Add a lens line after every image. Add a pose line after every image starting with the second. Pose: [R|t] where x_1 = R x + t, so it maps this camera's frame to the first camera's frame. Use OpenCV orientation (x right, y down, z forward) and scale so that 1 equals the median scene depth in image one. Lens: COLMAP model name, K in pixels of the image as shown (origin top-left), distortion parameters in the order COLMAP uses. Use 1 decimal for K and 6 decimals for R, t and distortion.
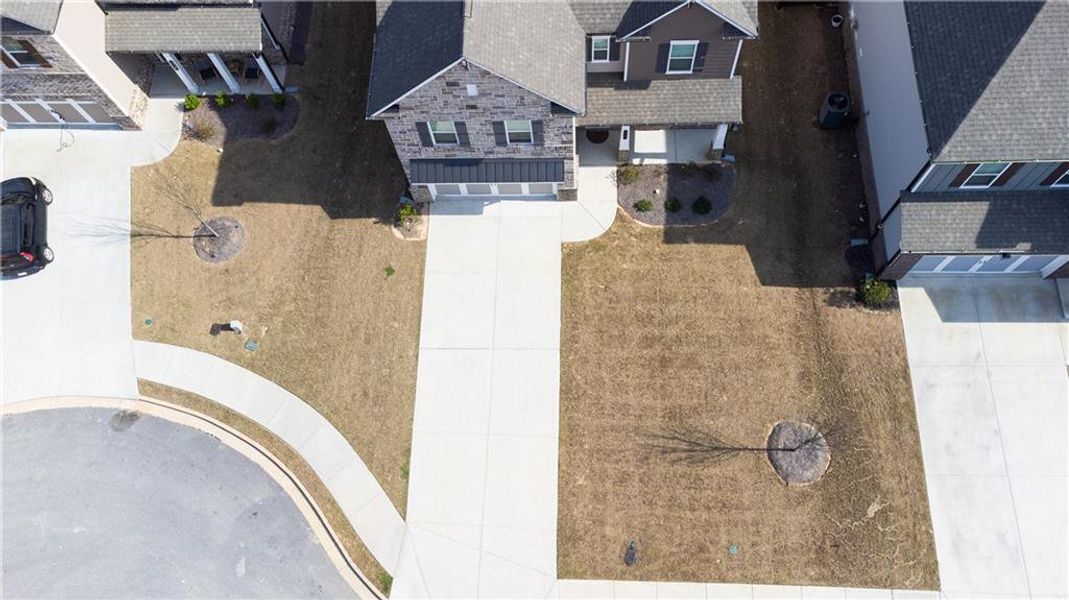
lens RADIAL K [[798.5, 0, 534.5], [0, 798.5, 301.1], [0, 0, 1]] dist [0.001354, 0.000090]
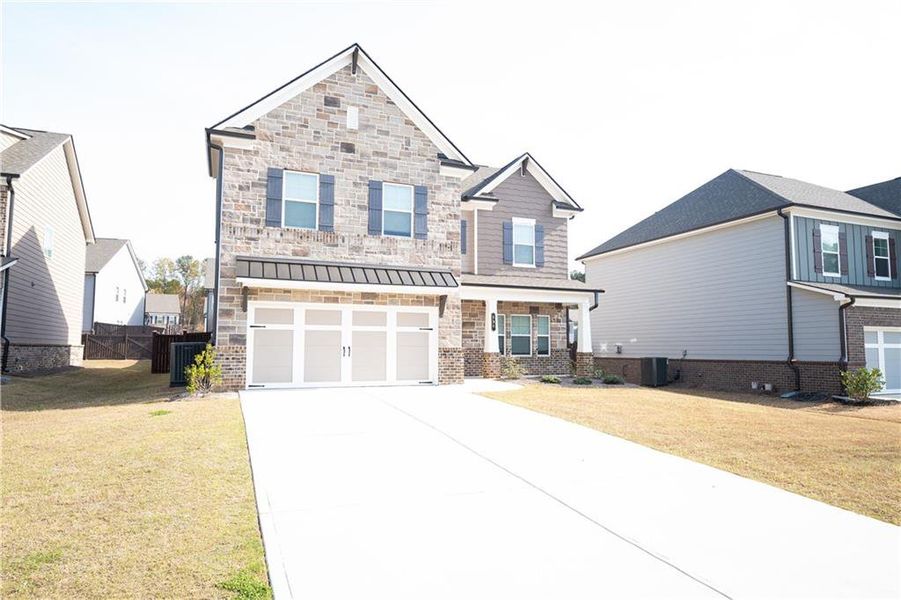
lens RADIAL K [[564.1, 0, 452.6], [0, 564.1, 302.3], [0, 0, 1]] dist [0.023540, -0.019264]
pose [[0.912892, 0.095931, 0.396769, -0.189047], [0.356485, 0.286173, -0.889395, 0.346995], [-0.198865, 0.953364, 0.227047, 0.960955]]
